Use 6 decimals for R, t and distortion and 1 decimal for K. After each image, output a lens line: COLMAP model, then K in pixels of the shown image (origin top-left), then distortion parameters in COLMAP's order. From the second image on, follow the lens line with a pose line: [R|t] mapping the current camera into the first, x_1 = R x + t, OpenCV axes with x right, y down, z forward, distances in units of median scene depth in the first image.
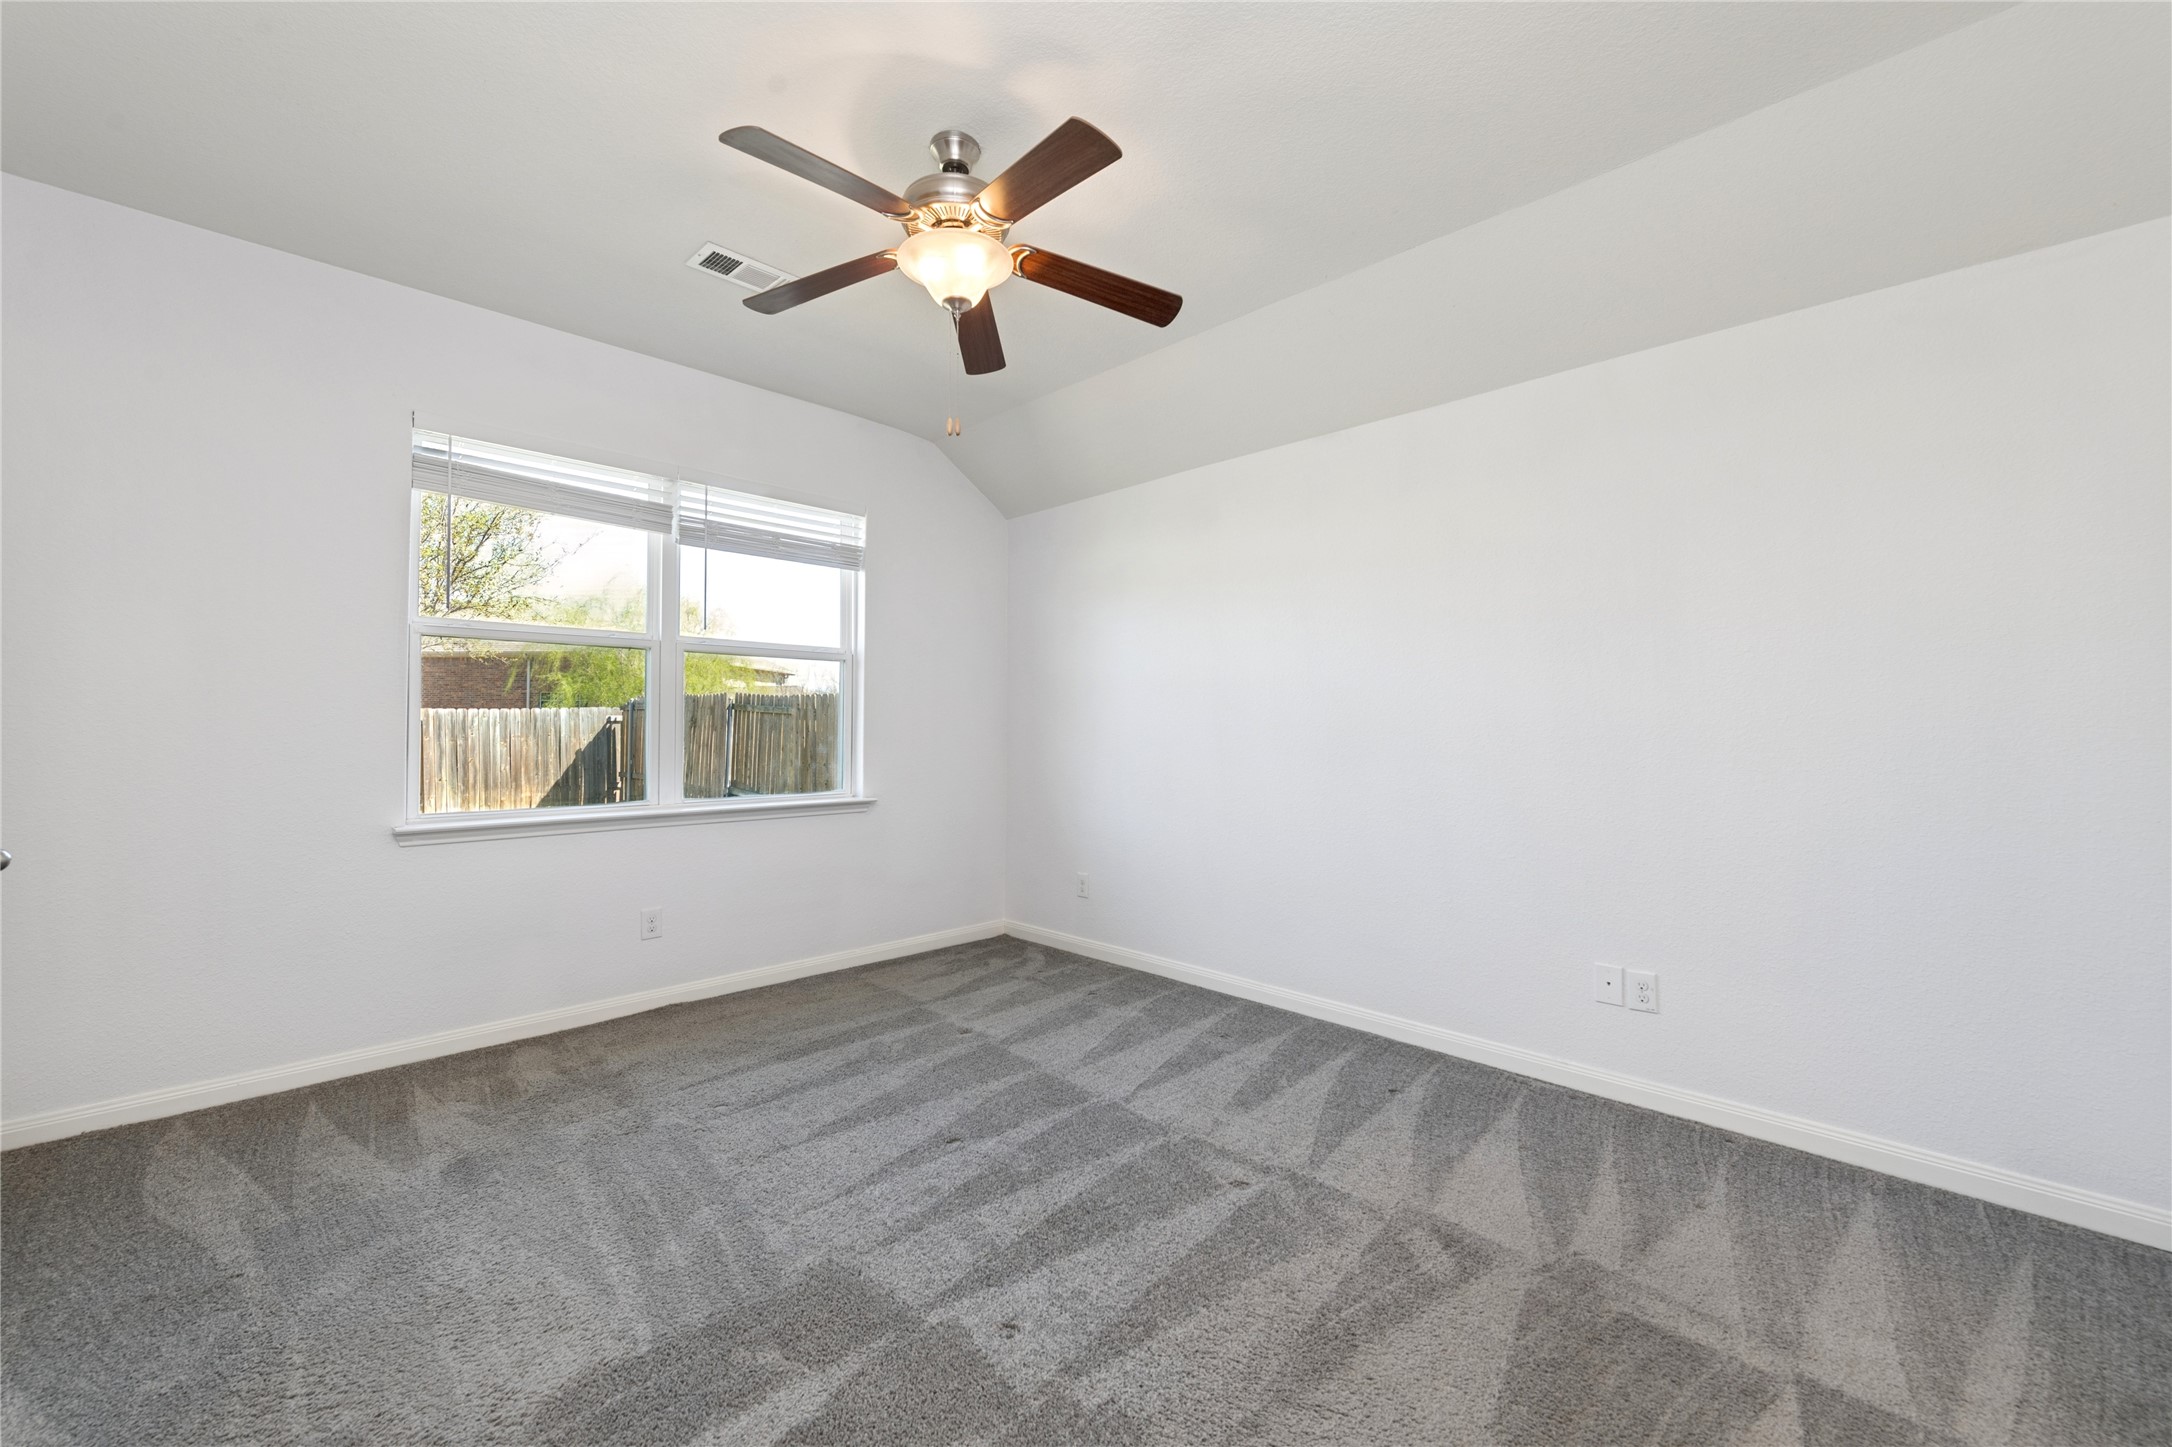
lens RADIAL K [[860.2, 0, 1089.7], [0, 860.2, 714.7], [0, 0, 1]] dist [0.003185, -0.000941]
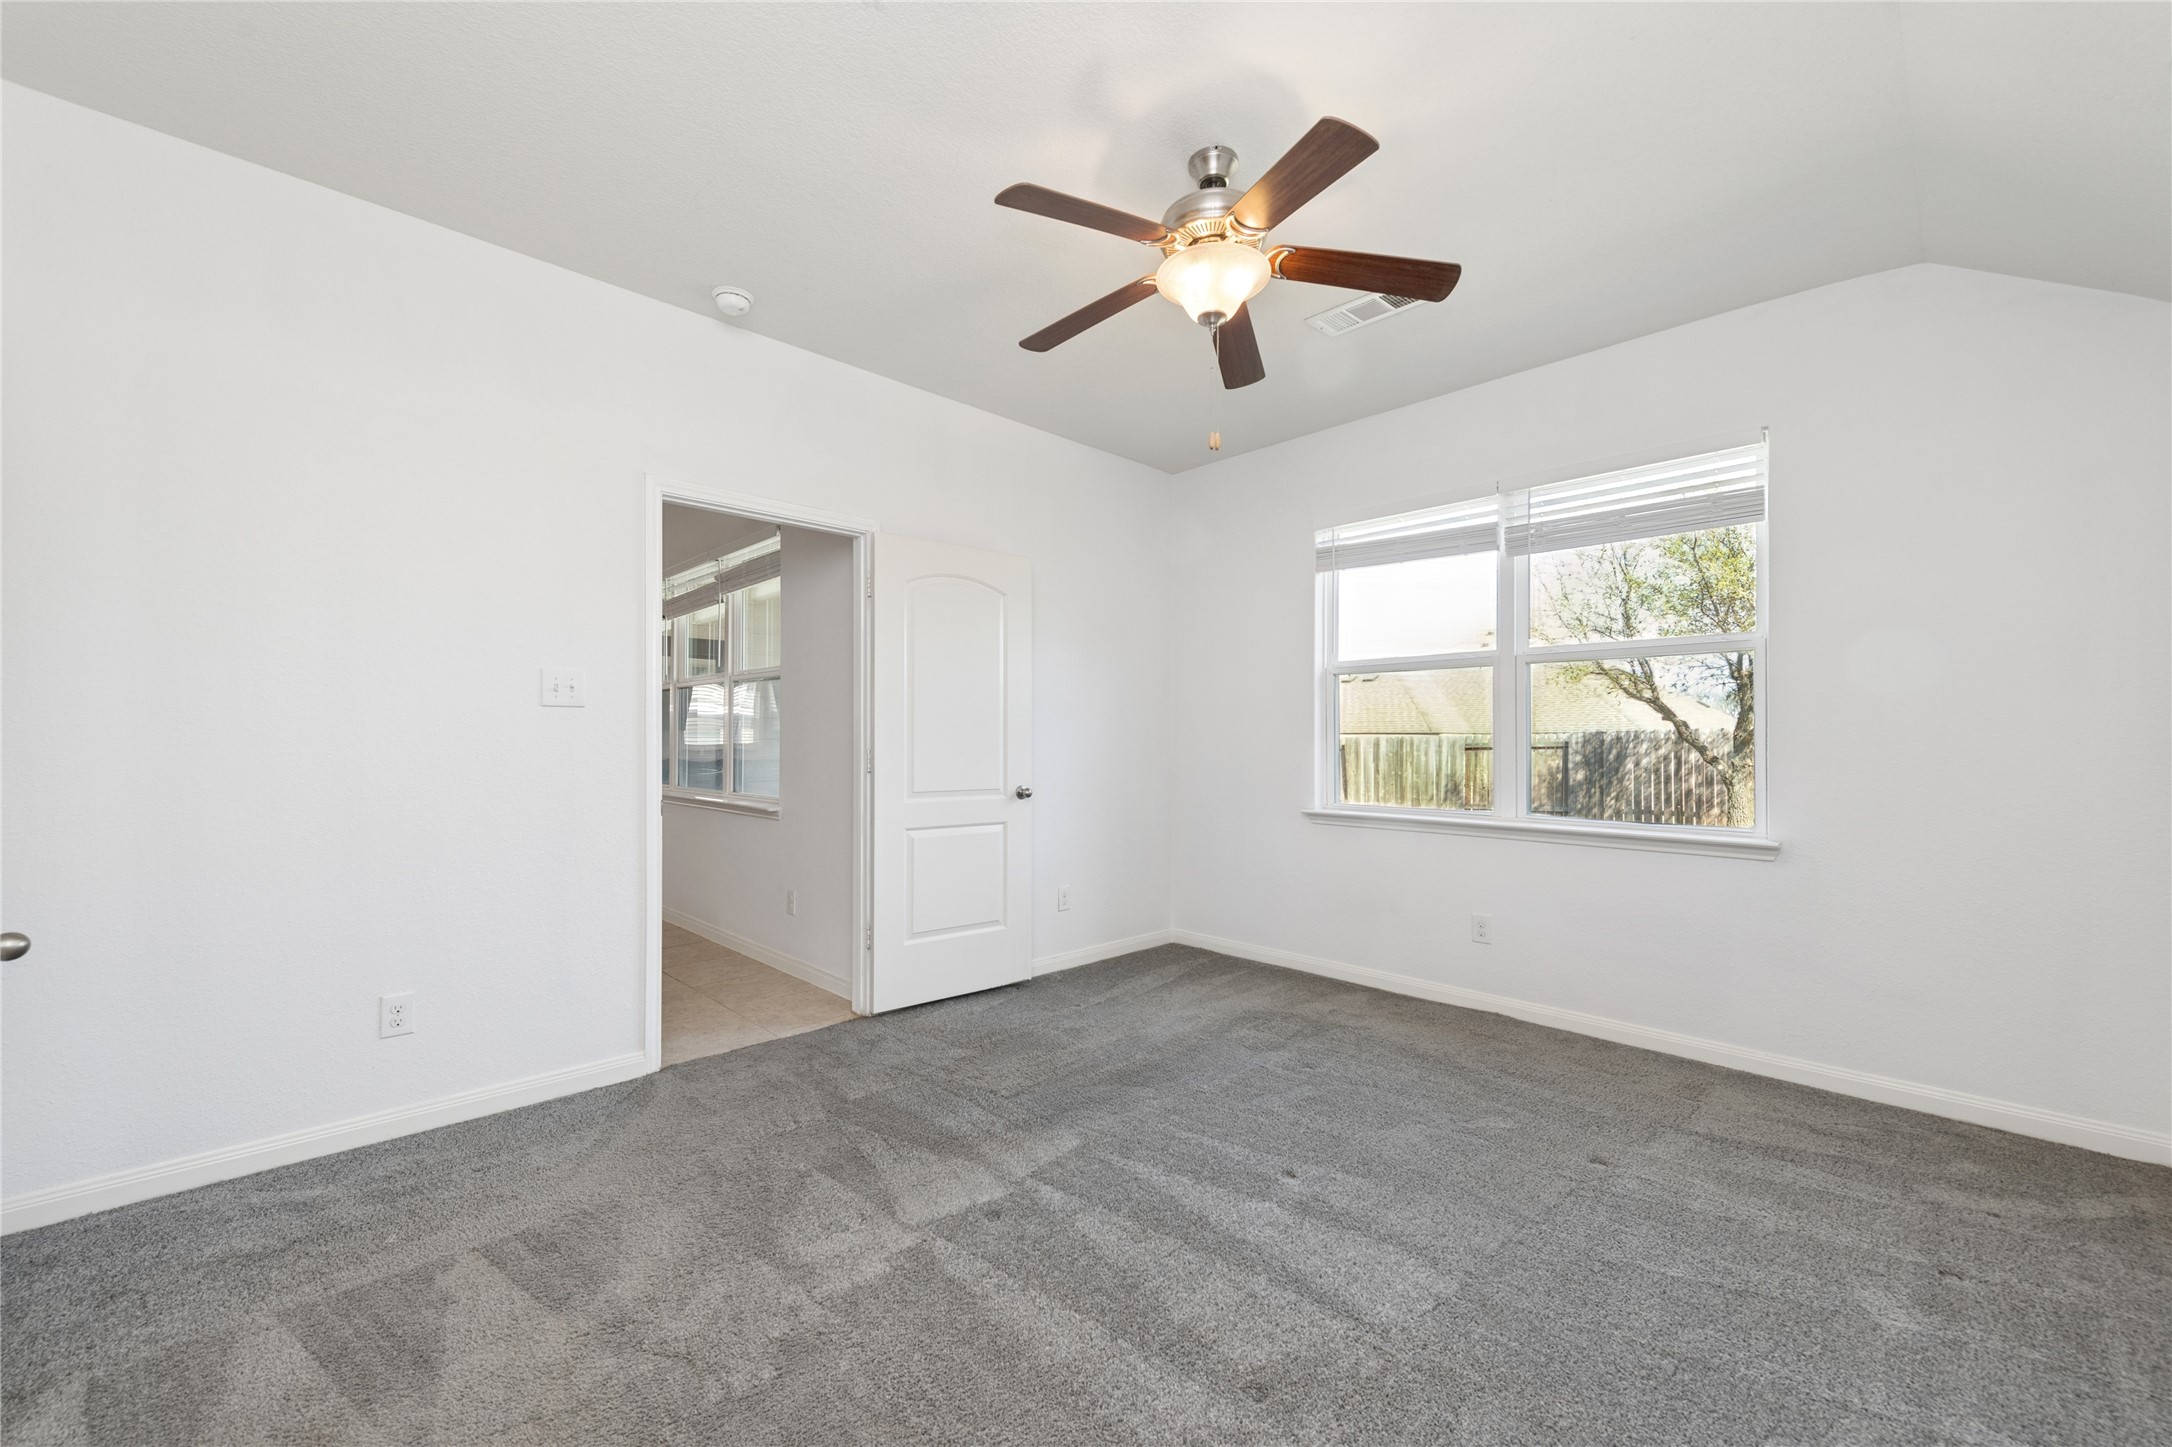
lens RADIAL K [[860.2, 0, 1094.5], [0, 860.2, 739.5], [0, 0, 1]] dist [0.003185, -0.000941]
pose [[-0.022093, -0.004323, -0.999747, 0.551048], [0.013925, 0.999892, -0.004632, 0.011528], [0.999659, -0.014024, -0.022030, 0.561259]]
